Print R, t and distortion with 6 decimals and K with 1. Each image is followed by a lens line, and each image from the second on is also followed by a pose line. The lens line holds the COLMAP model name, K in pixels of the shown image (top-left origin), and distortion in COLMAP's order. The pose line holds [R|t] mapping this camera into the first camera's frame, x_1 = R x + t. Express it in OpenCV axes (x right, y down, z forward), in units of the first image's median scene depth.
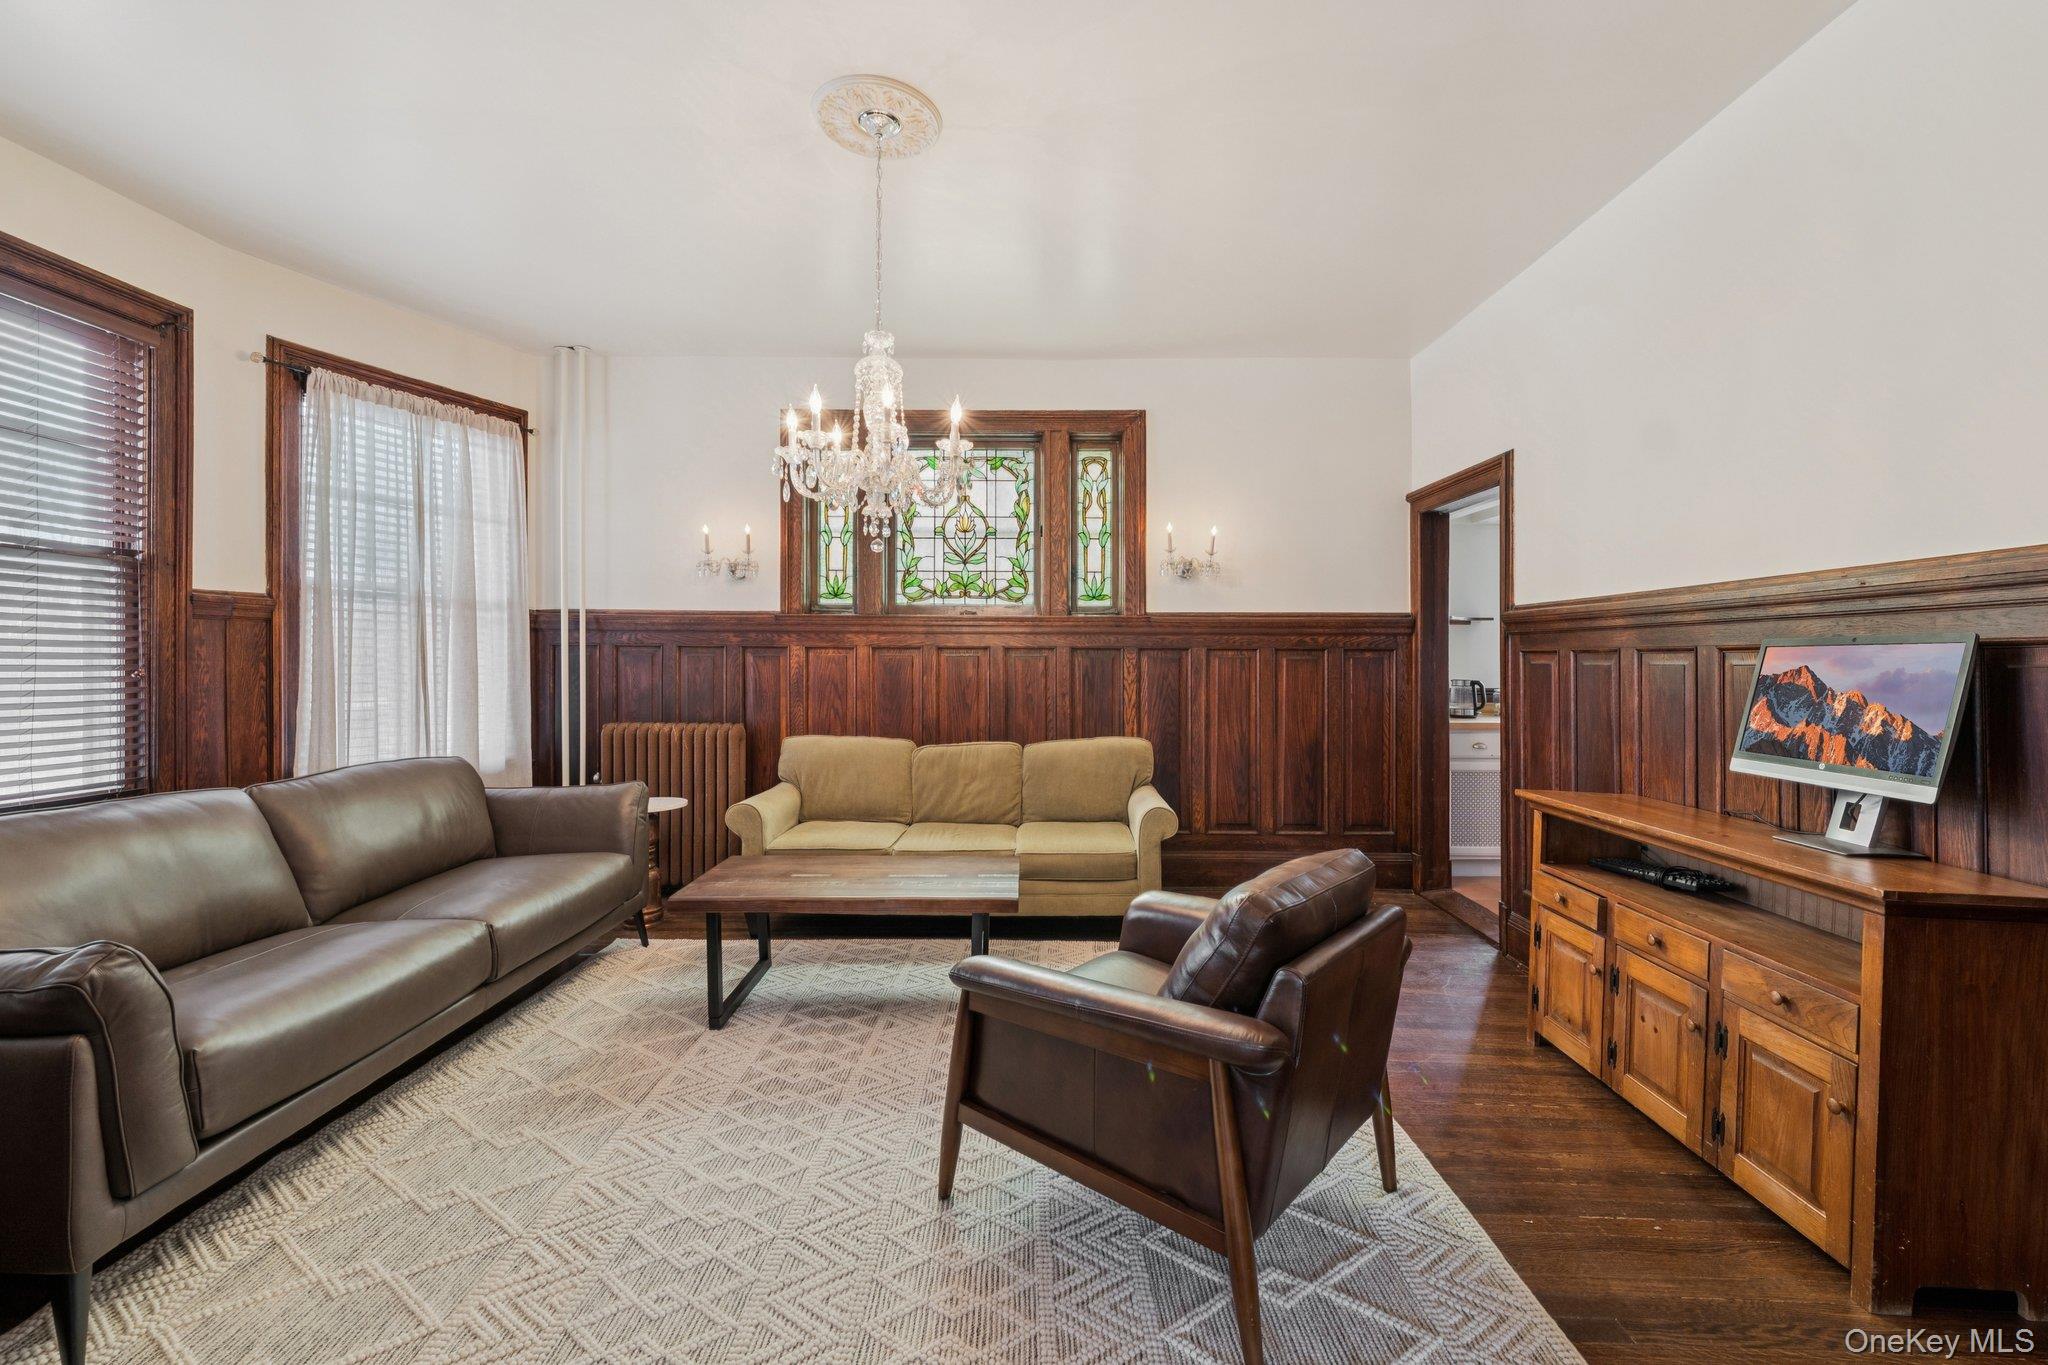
lens RADIAL K [[840.0, 0, 1020.0], [0, 840.0, 667.3], [0, 0, 1]] dist [0.001960, 0.000236]
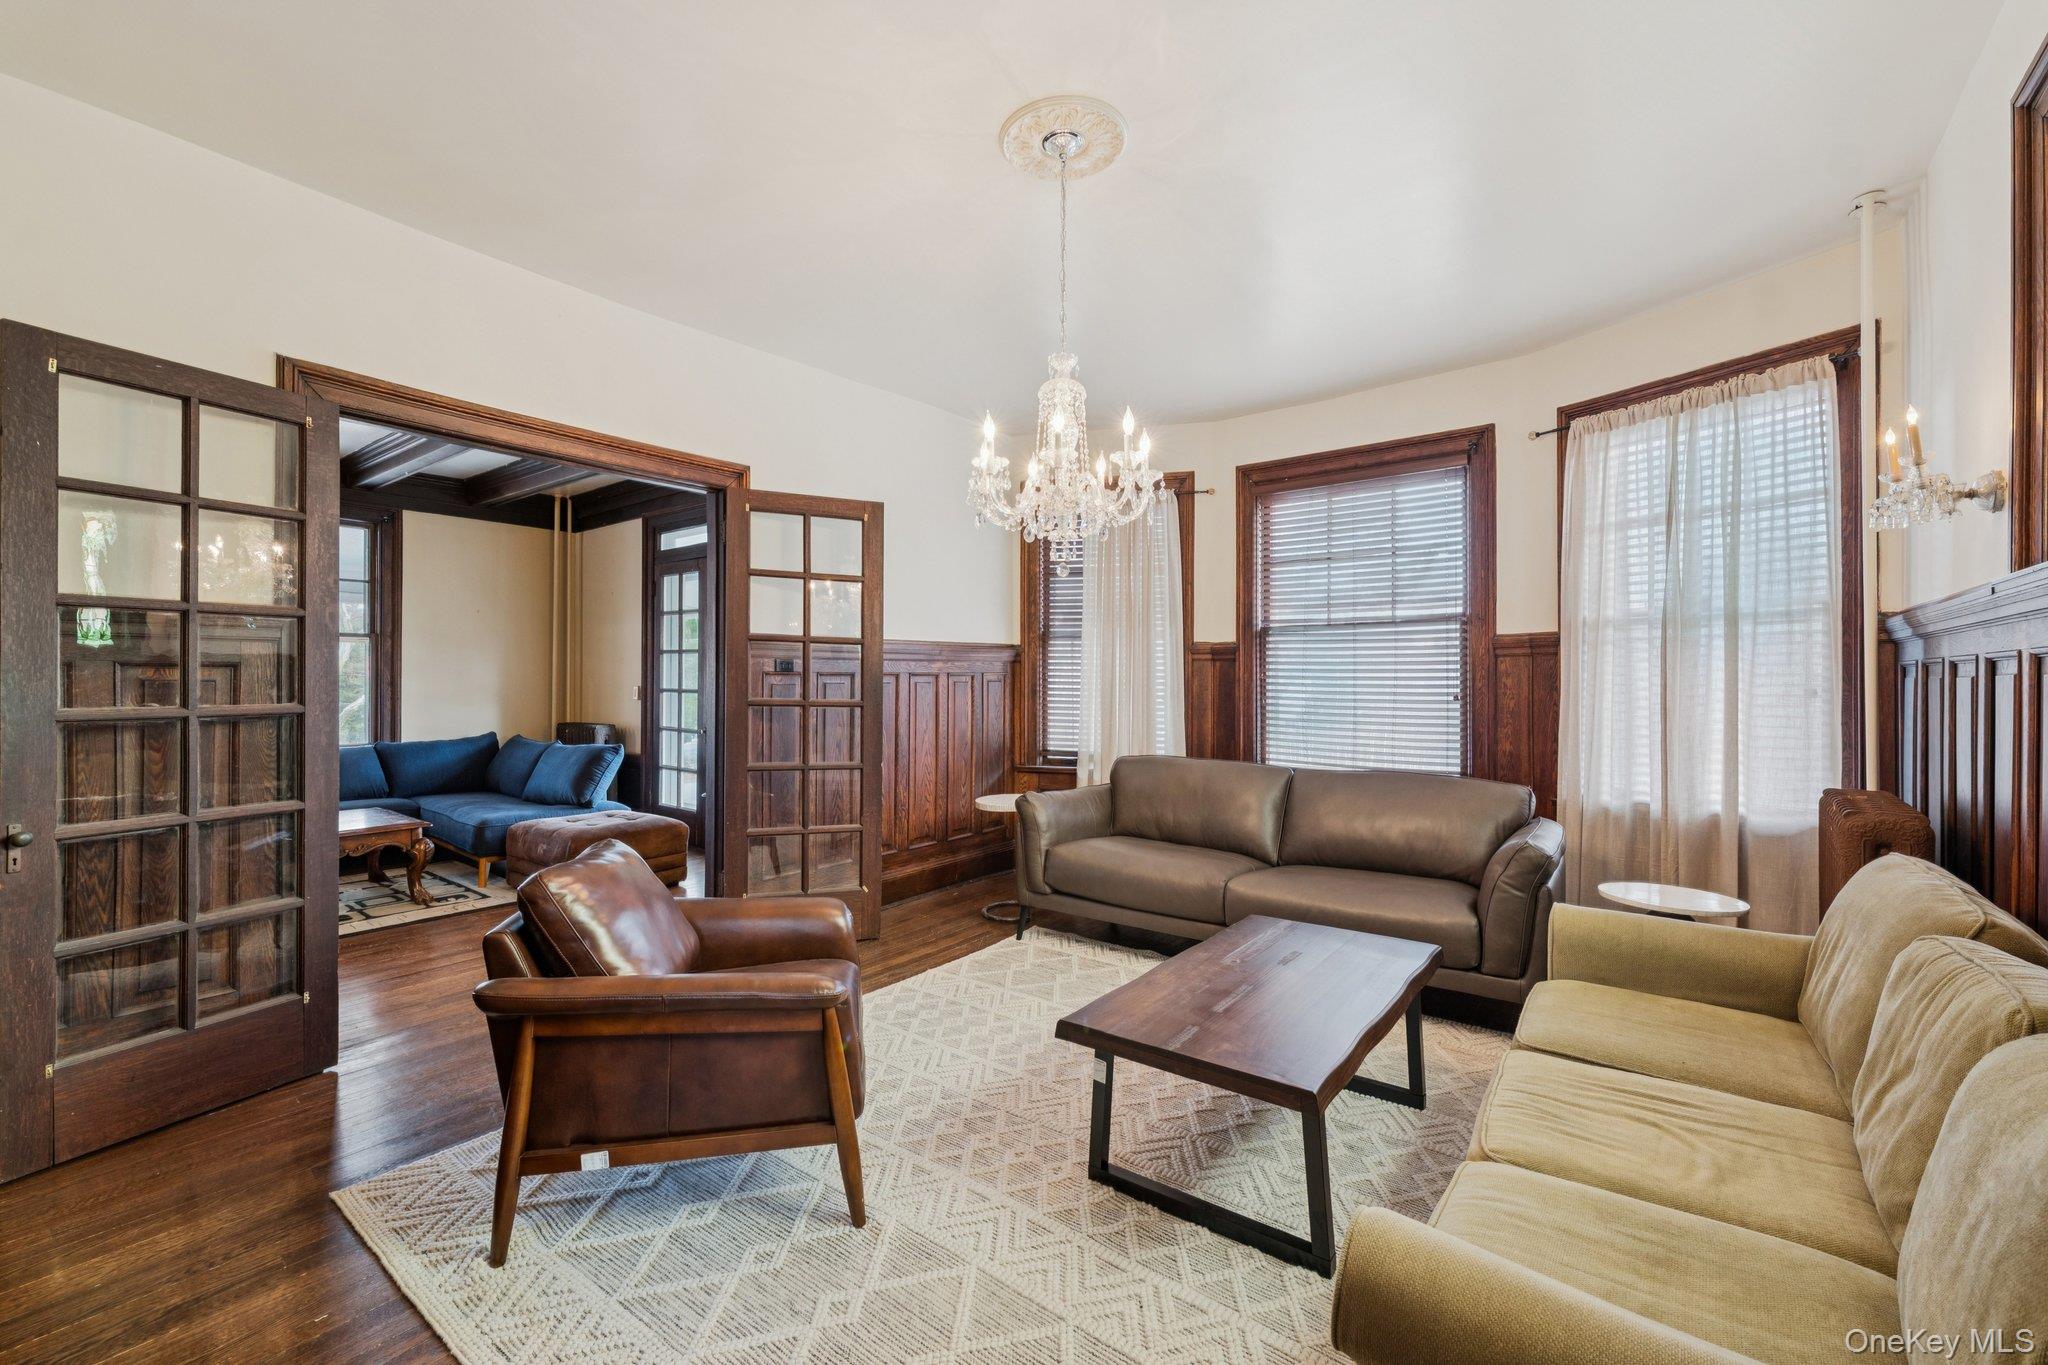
lens RADIAL K [[840.0, 0, 1044.1], [0, 840.0, 692.2], [0, 0, 1]] dist [0.001960, 0.000236]
pose [[-0.580861, 0.000783, -0.814002, 0.432958], [-0.006901, 0.999959, 0.005886, -0.005430], [0.813973, 0.009036, -0.580832, 1.039400]]
